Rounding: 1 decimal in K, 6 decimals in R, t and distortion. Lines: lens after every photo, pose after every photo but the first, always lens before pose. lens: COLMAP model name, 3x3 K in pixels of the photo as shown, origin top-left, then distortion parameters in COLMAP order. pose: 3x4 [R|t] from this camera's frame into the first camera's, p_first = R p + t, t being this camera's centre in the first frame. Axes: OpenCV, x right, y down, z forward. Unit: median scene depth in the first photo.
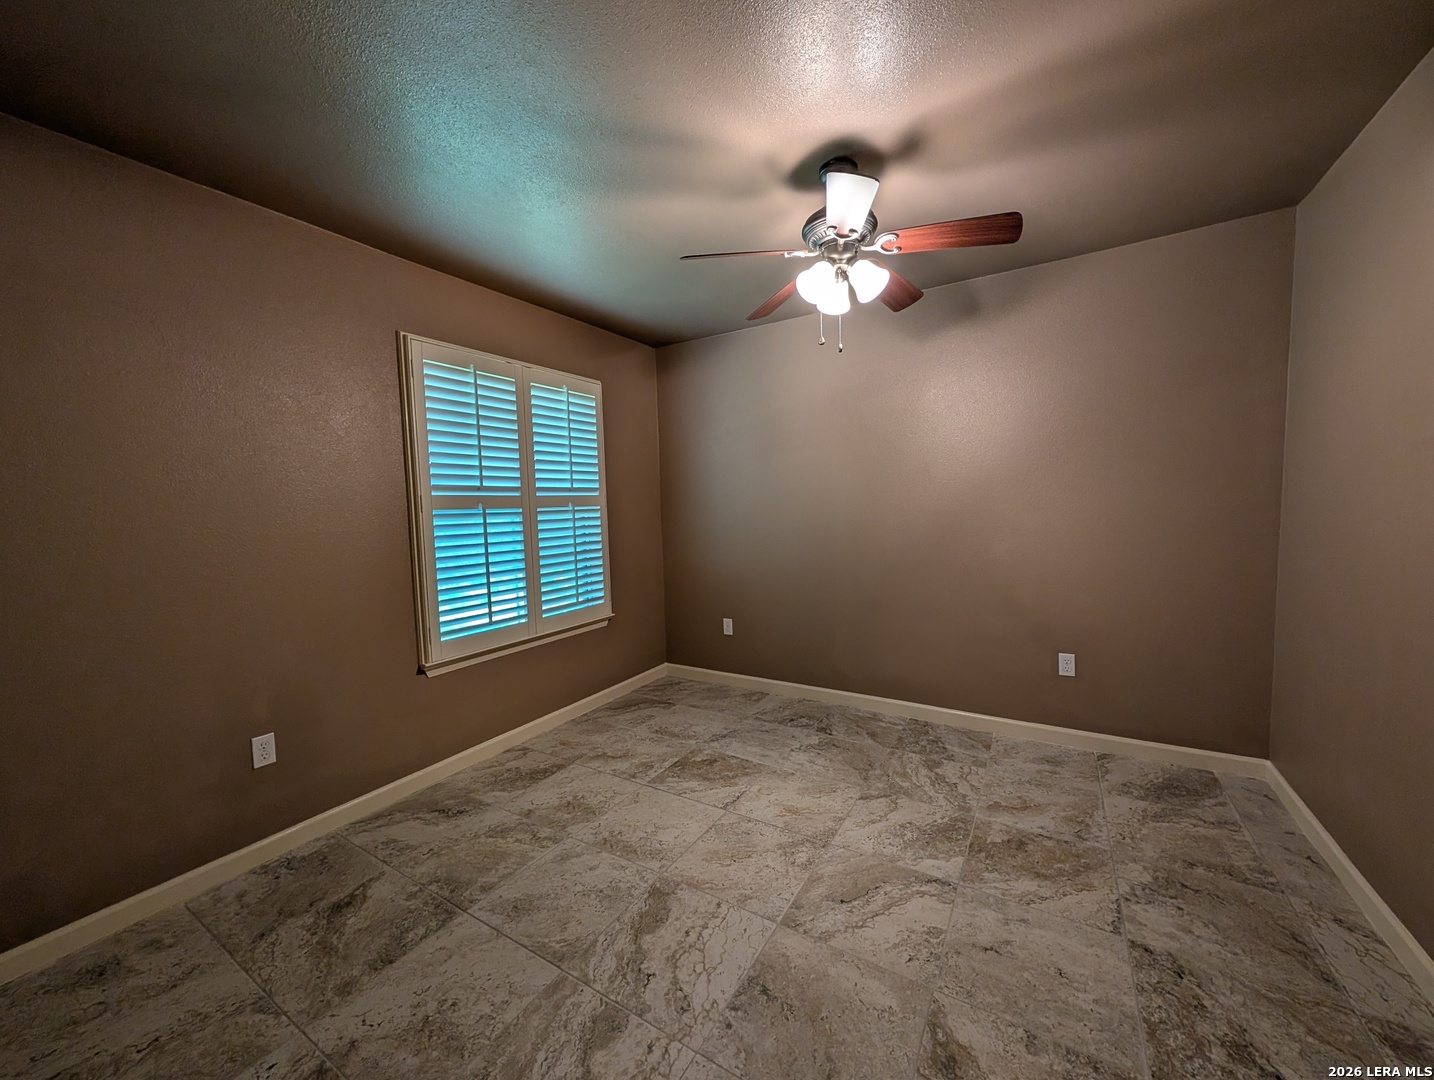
lens RADIAL K [[541.6, 0, 720.2], [0, 541.6, 540.4], [0, 0, 1]] dist [-0.000588, 0.000221]
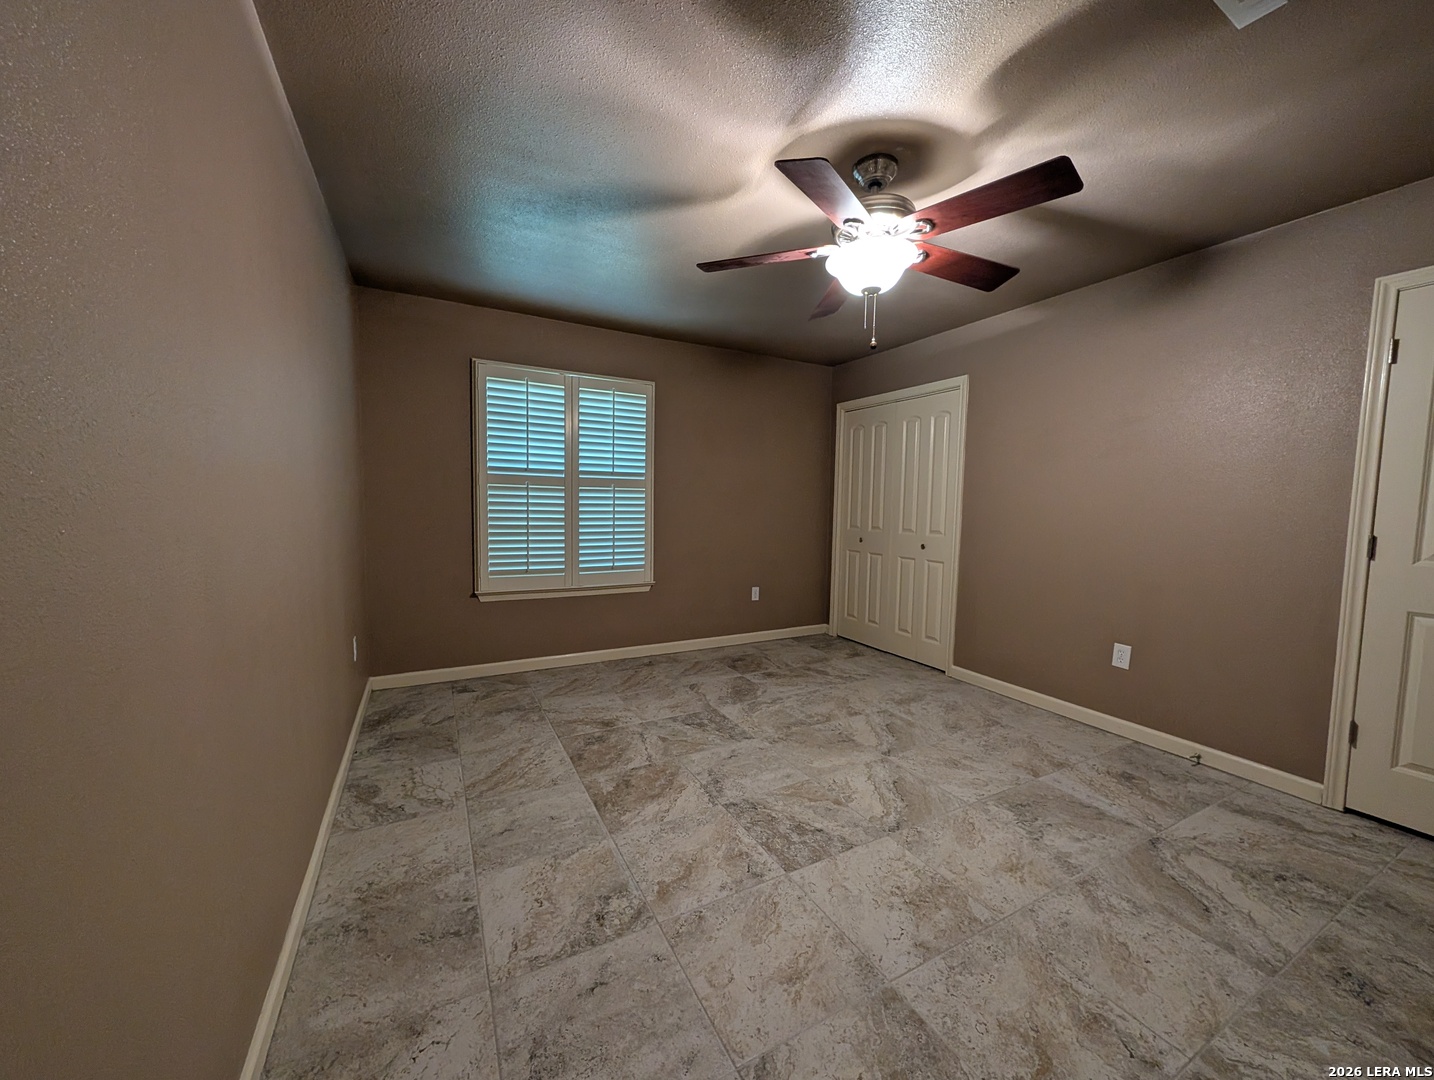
lens RADIAL K [[541.6, 0, 719.0], [0, 541.6, 540.8], [0, 0, 1]] dist [-0.000588, 0.000221]
pose [[0.861597, 0.085588, -0.500325, 0.743460], [-0.079273, 0.996276, 0.033914, -0.003925], [0.501364, 0.010442, 0.865173, 0.084495]]
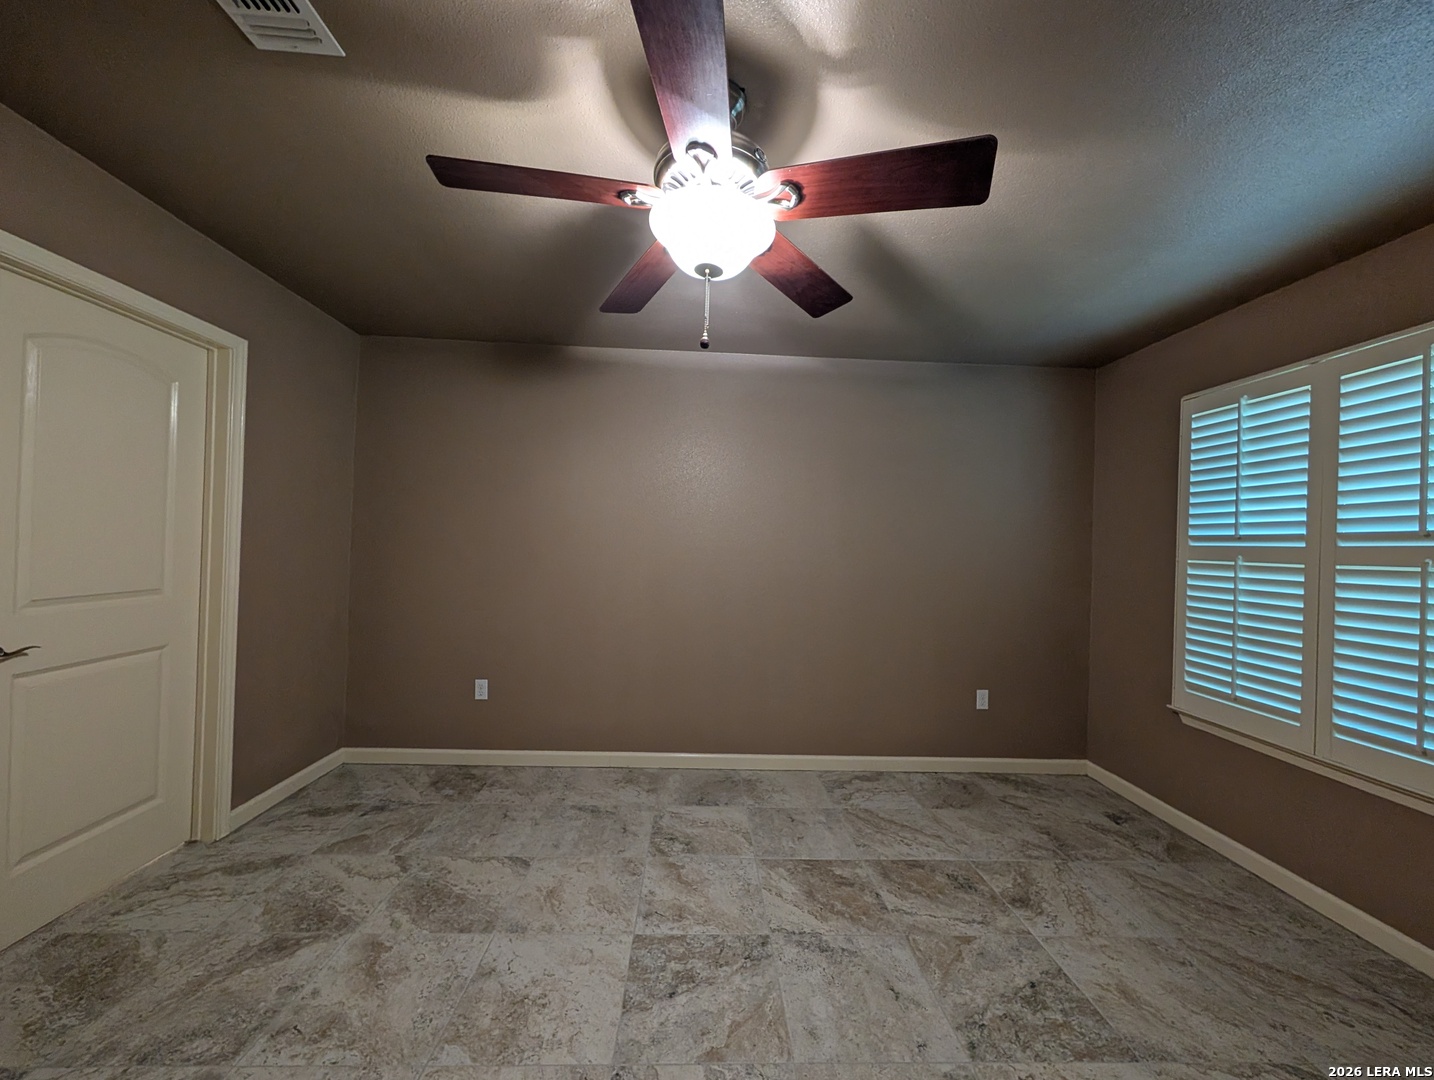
lens RADIAL K [[541.6, 0, 720.3], [0, 541.6, 530.5], [0, 0, 1]] dist [-0.000588, 0.000221]
pose [[-0.829729, -0.012158, -0.558034, 0.814341], [-0.043701, 0.998109, 0.043232, -0.122434], [0.556453, 0.060257, -0.828691, 1.416427]]
